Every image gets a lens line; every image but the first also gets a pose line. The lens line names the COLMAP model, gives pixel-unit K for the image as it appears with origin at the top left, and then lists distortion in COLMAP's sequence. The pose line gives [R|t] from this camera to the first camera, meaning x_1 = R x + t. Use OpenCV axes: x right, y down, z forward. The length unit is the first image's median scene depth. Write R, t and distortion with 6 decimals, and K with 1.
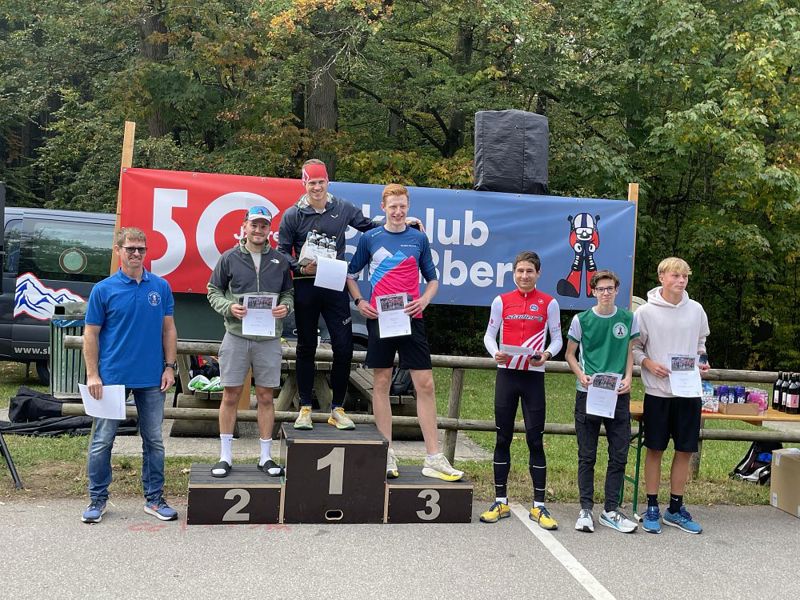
lens RADIAL K [[908.2, 0, 400.8], [0, 908.2, 292.9], [0, 0, 1]] dist [0.099672, 0.000000]
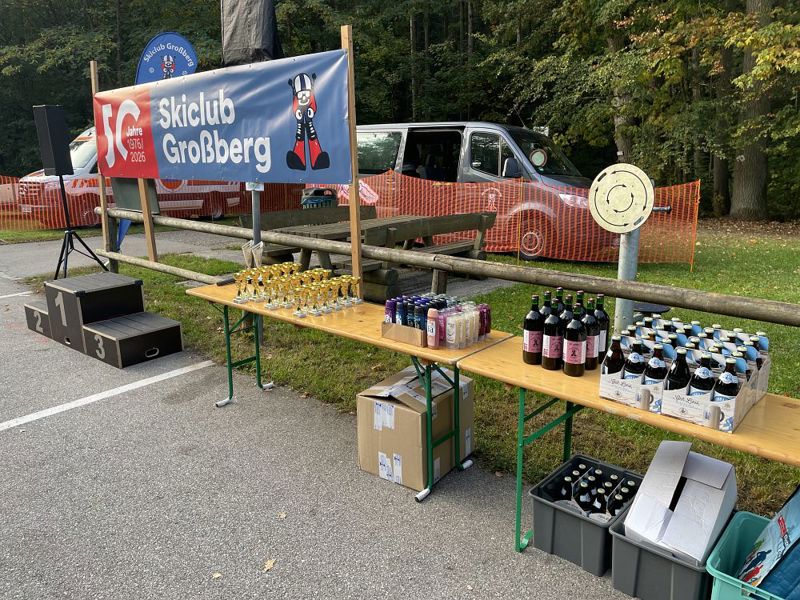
lens RADIAL K [[599.0, 0, 407.7], [0, 599.0, 295.5], [0, 0, 1]] dist [0.040412, -0.028653]
pose [[0.621894, 0.119583, -0.773917, 0.751348], [0.023733, 0.984940, 0.171261, 0.028472], [0.782742, -0.124874, 0.609690, 0.692561]]
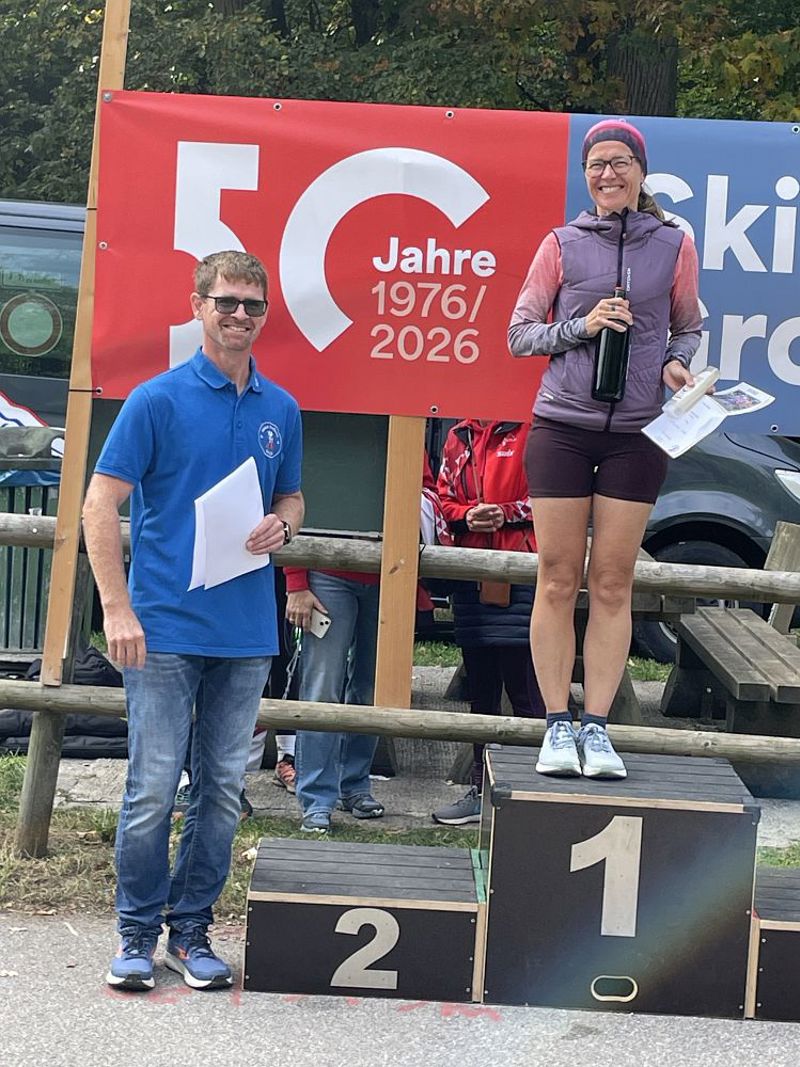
lens RADIAL K [[2333.4, 0, 424.5], [0, 2333.4, 515.7], [0, 0, 1]] dist [0.159993, 0.000000]
pose [[0.983021, 0.016604, -0.182741, 0.021069], [-0.008155, 0.998867, 0.046890, -0.001474], [0.183312, -0.044604, 0.982042, 0.017877]]
